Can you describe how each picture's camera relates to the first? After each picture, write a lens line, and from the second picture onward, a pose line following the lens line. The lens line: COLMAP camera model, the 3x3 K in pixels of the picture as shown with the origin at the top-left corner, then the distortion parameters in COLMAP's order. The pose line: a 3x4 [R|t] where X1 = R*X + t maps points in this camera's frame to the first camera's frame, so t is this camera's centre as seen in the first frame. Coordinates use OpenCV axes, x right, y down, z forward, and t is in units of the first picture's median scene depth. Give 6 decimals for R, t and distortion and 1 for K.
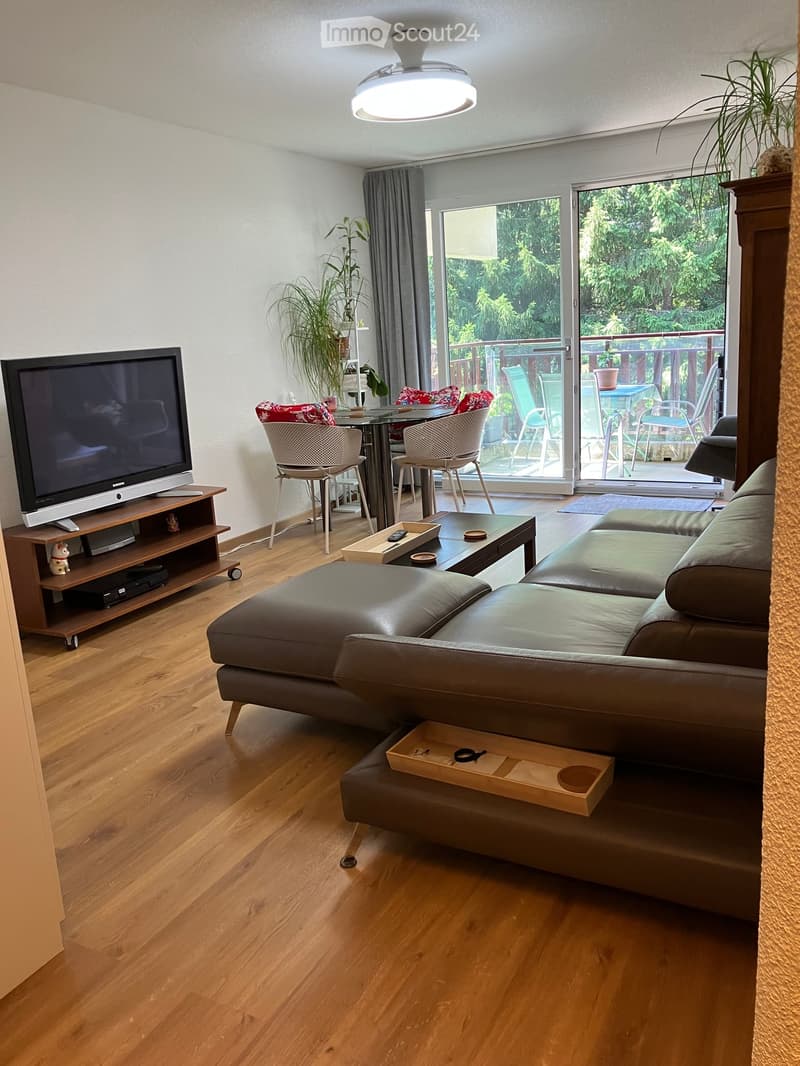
lens RADIAL K [[889.2, 0, 390.2], [0, 889.2, 529.2], [0, 0, 1]] dist [0.050117, -0.009500]
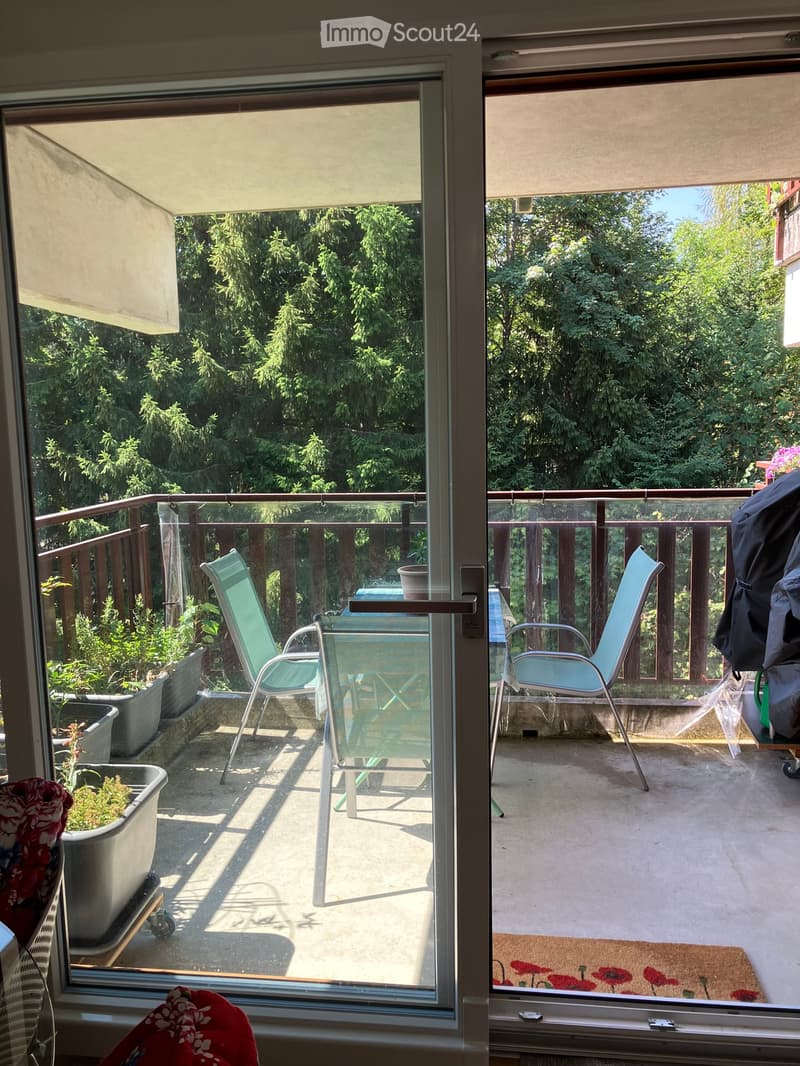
lens RADIAL K [[889.2, 0, 397.5], [0, 889.2, 544.1], [0, 0, 1]] dist [0.050117, -0.009500]
pose [[0.931437, -0.012158, 0.363699, 0.022494], [0.049686, 0.994331, -0.094007, -0.058928], [-0.360494, 0.105632, 0.926761, 0.224738]]
